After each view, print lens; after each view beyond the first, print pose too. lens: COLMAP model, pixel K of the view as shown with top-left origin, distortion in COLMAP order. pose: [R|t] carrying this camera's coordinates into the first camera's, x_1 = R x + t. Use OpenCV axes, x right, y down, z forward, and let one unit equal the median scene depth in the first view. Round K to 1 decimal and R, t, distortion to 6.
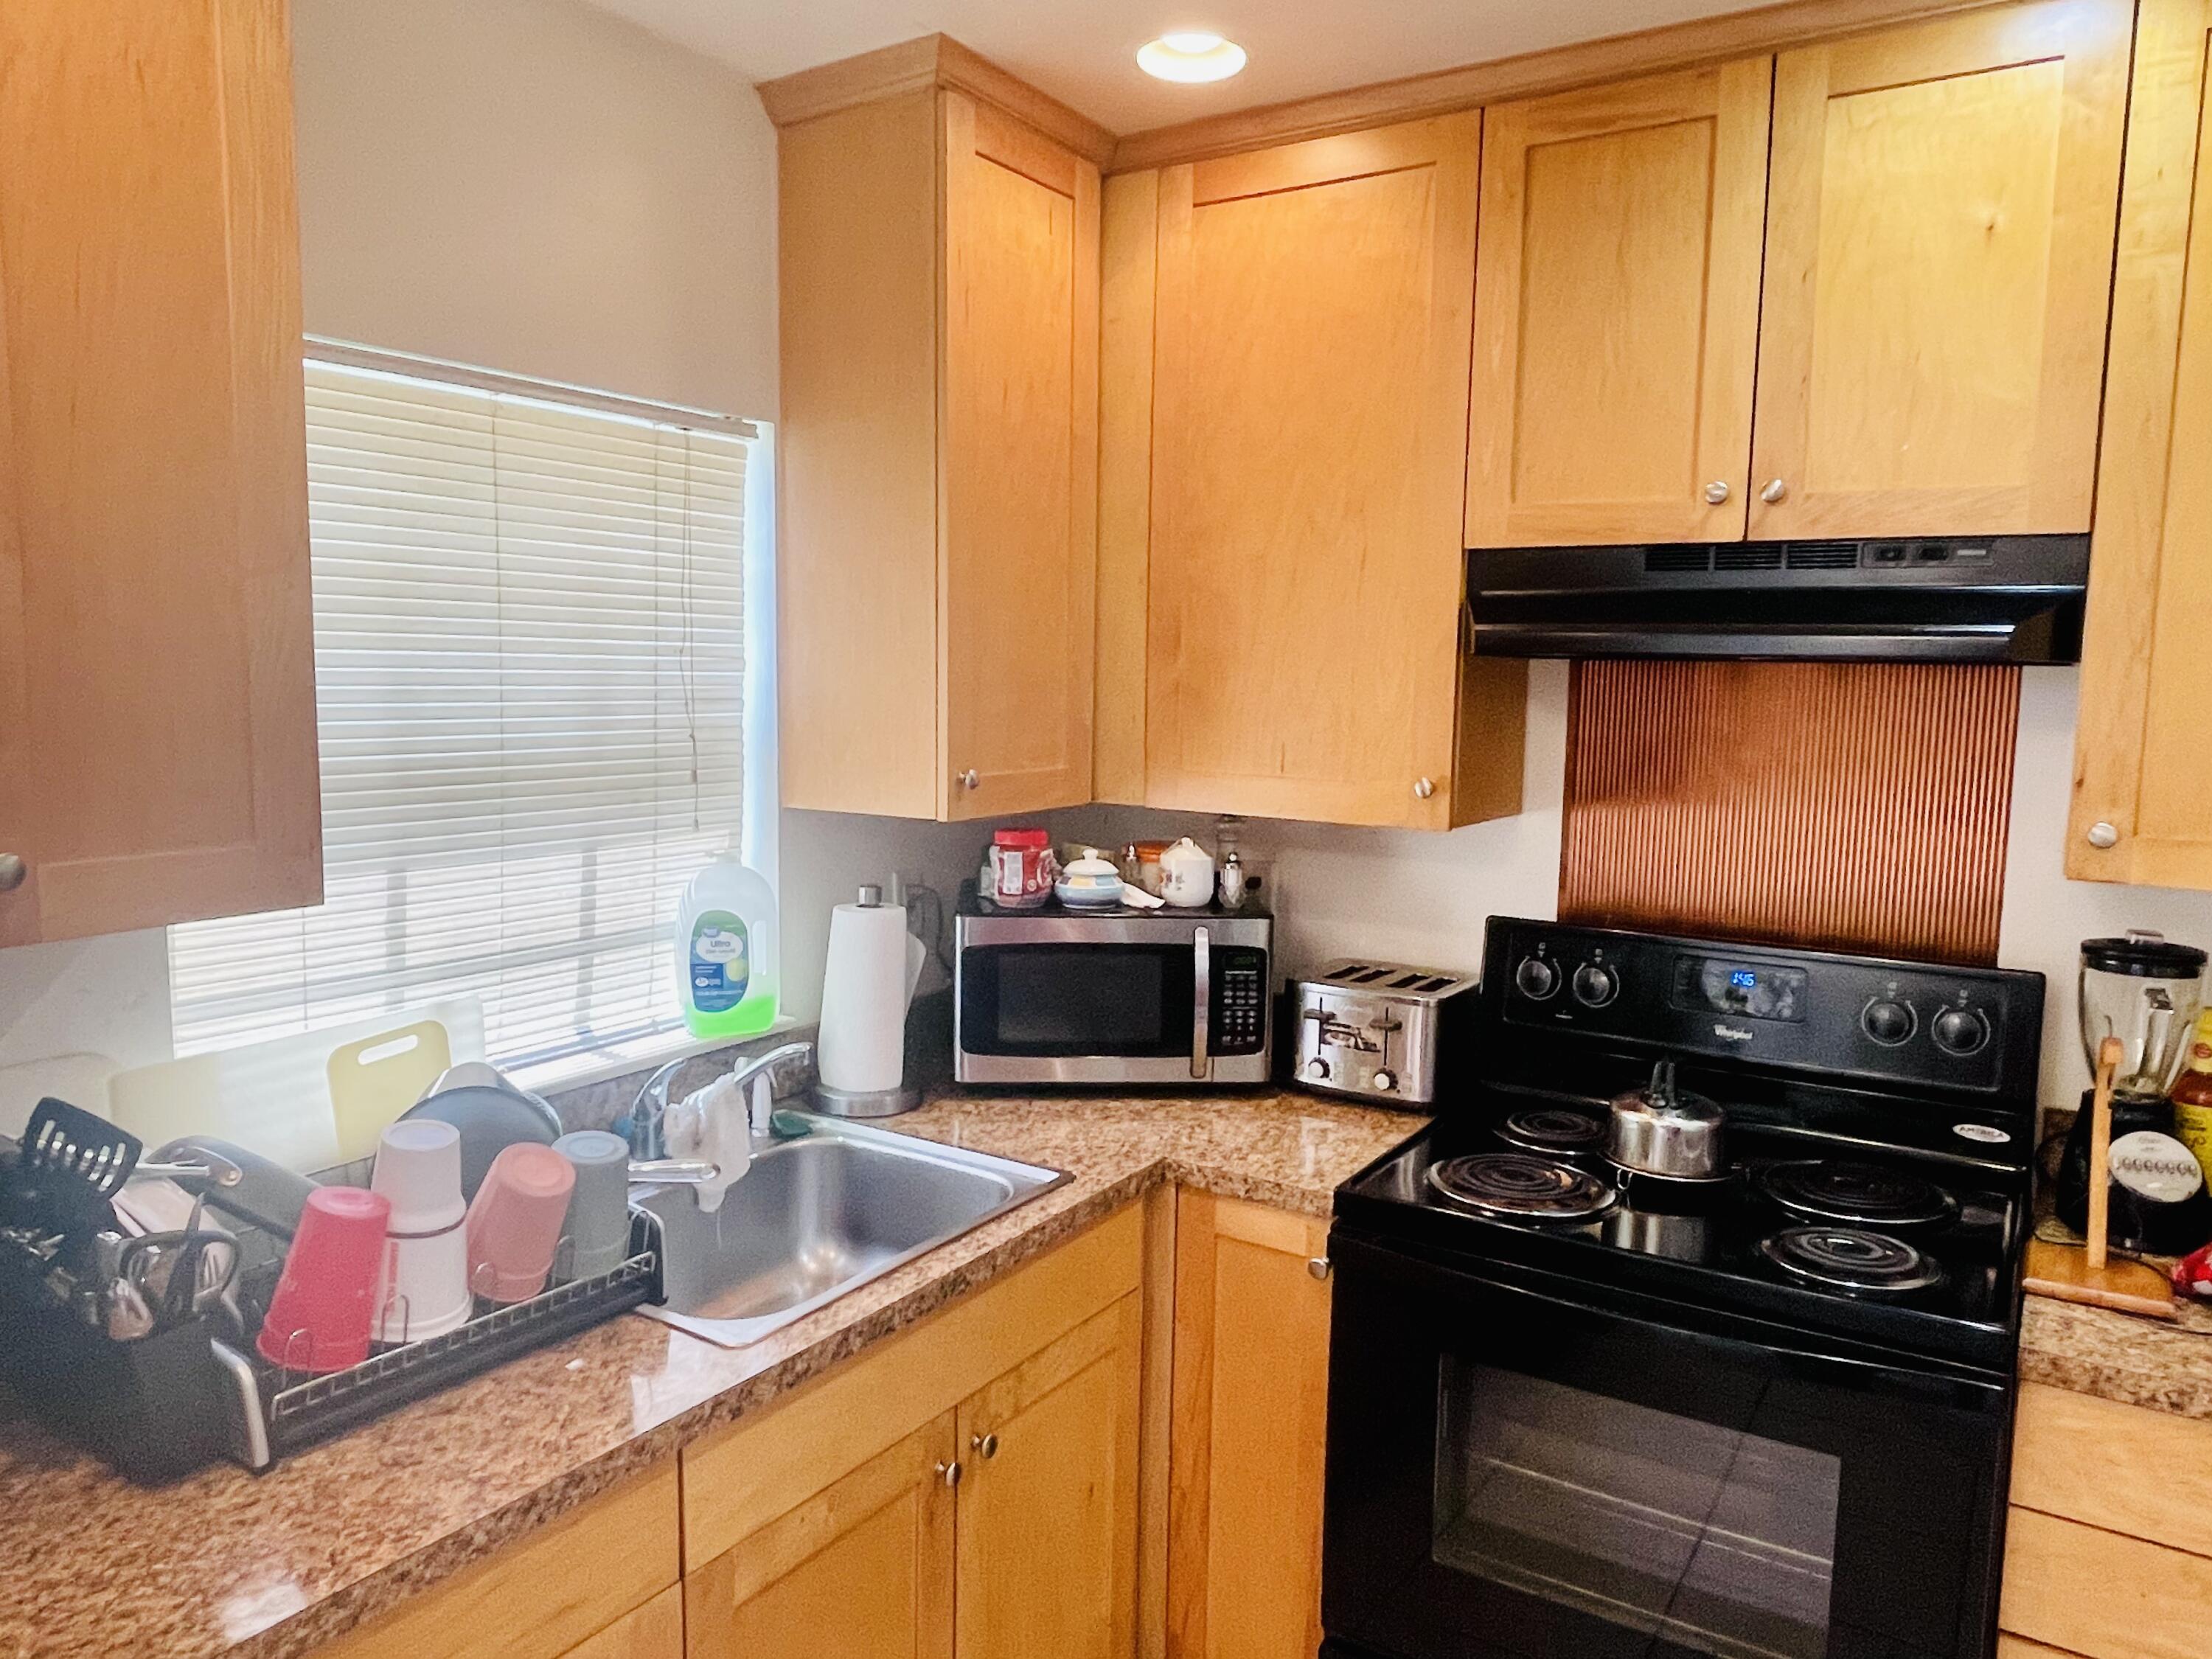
lens RADIAL K [[1503.1, 0, 1109.1], [0, 1503.1, 833.7], [0, 0, 1]] dist [-0.006613, -0.001503]
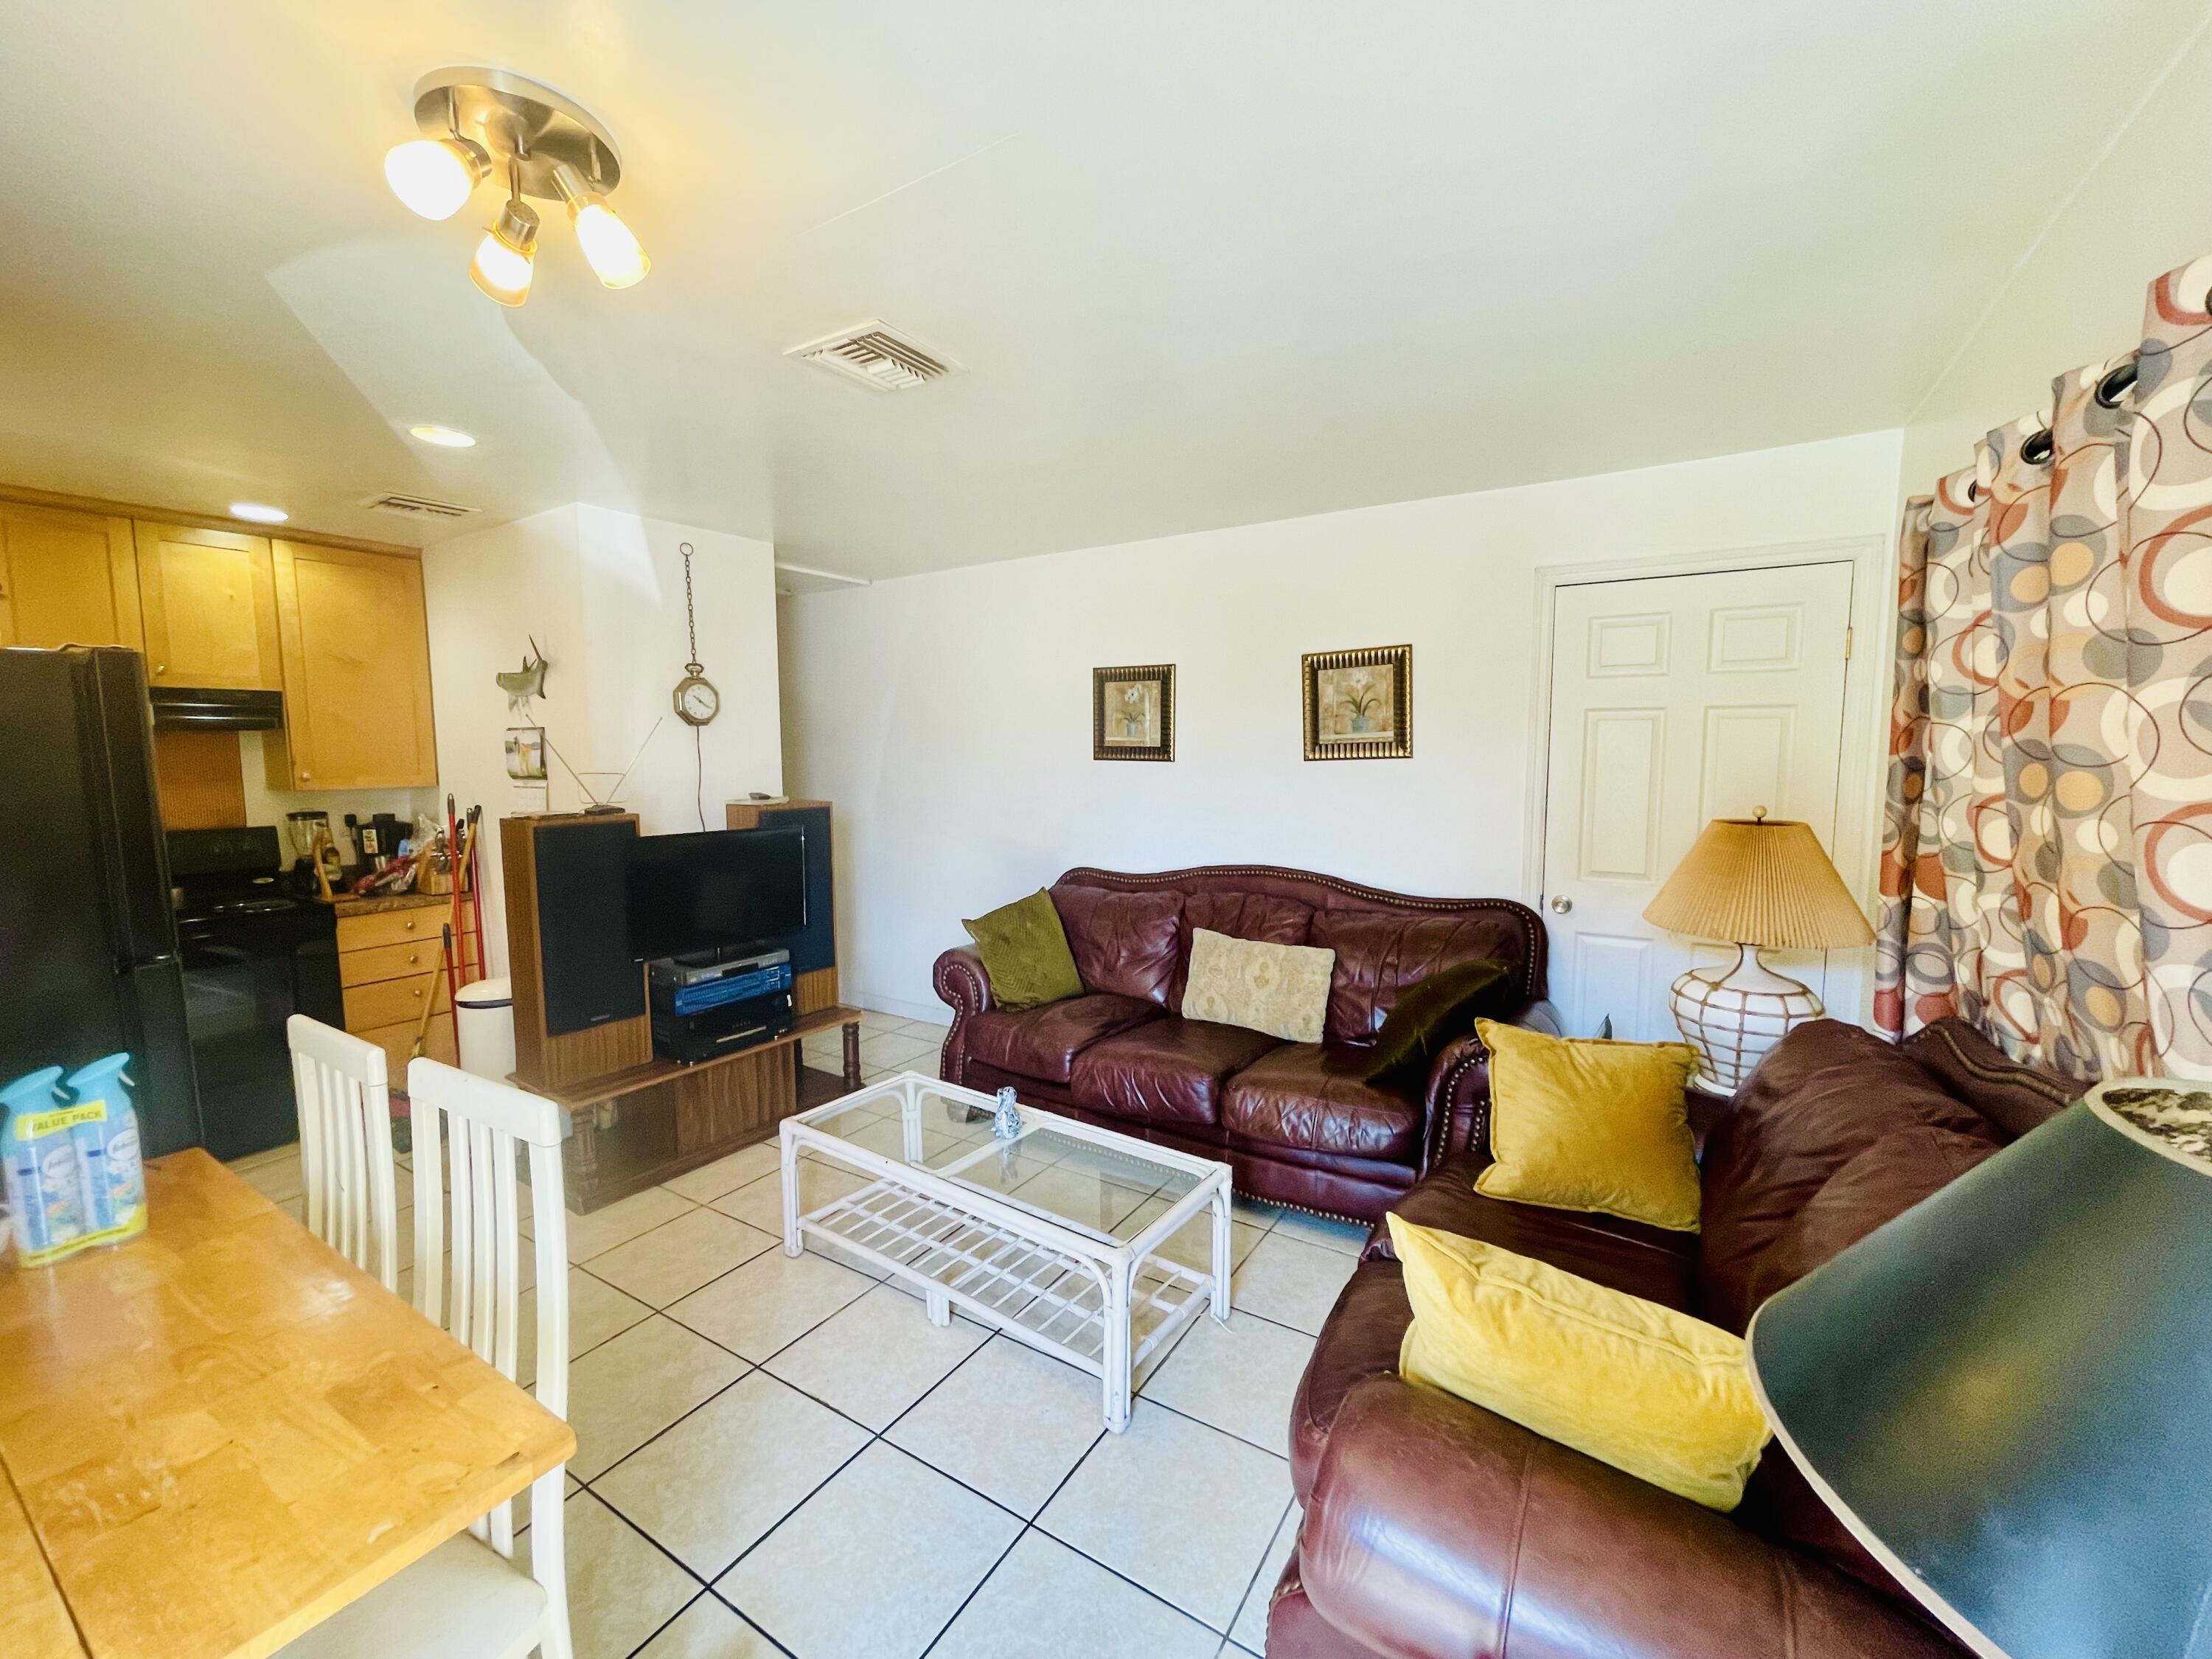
lens RADIAL K [[893.2, 0, 1110.3], [0, 893.2, 820.3], [0, 0, 1]] dist [-0.003079, -0.000639]
pose [[-0.008872, -0.110368, 0.993851, -1.312829], [0.116998, 0.986949, 0.110646, 0.081947], [-0.993093, 0.117260, 0.004157, -0.798830]]
